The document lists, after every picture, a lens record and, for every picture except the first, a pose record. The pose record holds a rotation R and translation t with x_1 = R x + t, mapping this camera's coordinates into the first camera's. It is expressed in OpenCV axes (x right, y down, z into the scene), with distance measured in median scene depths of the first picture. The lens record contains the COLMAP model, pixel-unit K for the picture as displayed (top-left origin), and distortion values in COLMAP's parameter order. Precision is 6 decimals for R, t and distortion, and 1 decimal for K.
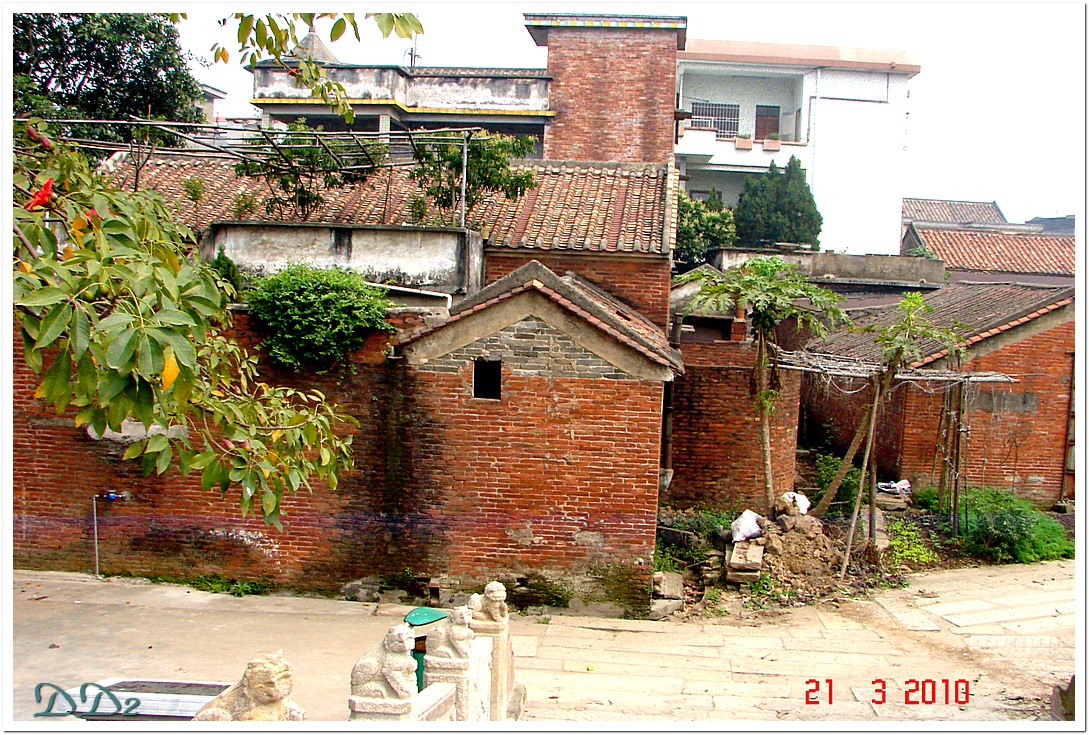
lens RADIAL K [[1161.9, 0, 544.5], [0, 1161.9, 367.5], [0, 0, 1]] dist [-0.225244, 0.278641]
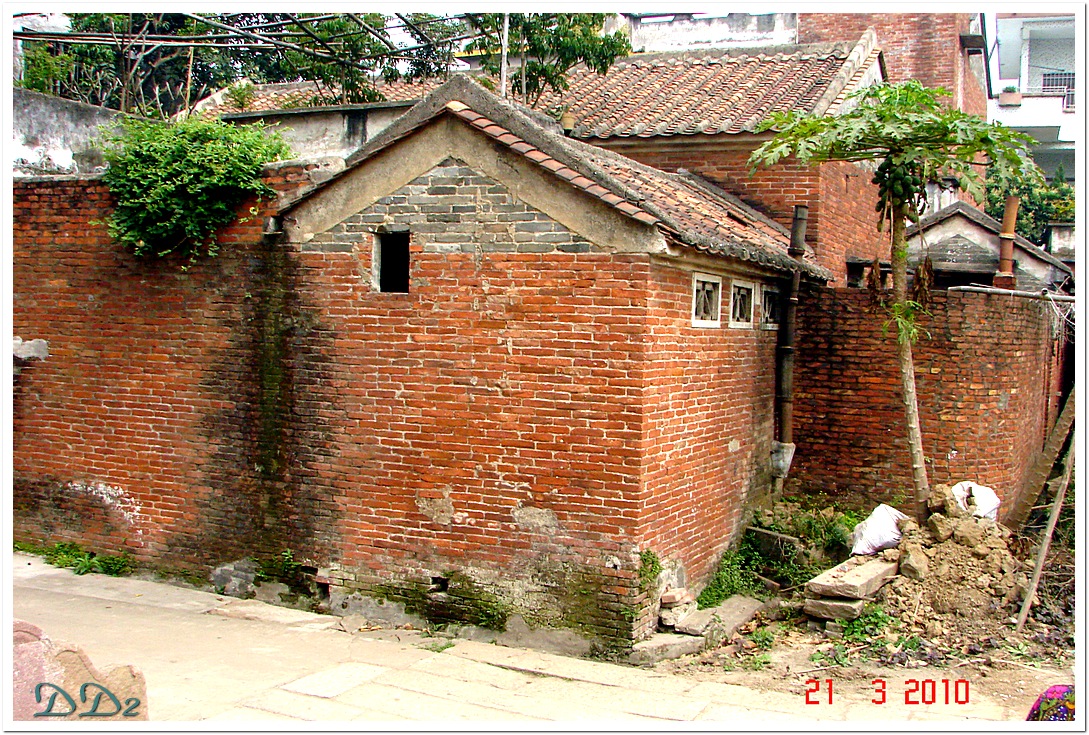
lens RADIAL K [[1161.9, 0, 544.5], [0, 1161.9, 367.5], [0, 0, 1]] dist [-0.225244, 0.278641]
pose [[0.939022, 0.008317, -0.343756, 0.249043], [-0.023450, 0.998929, -0.039889, 0.092001], [0.343056, 0.045518, 0.938211, 0.426920]]
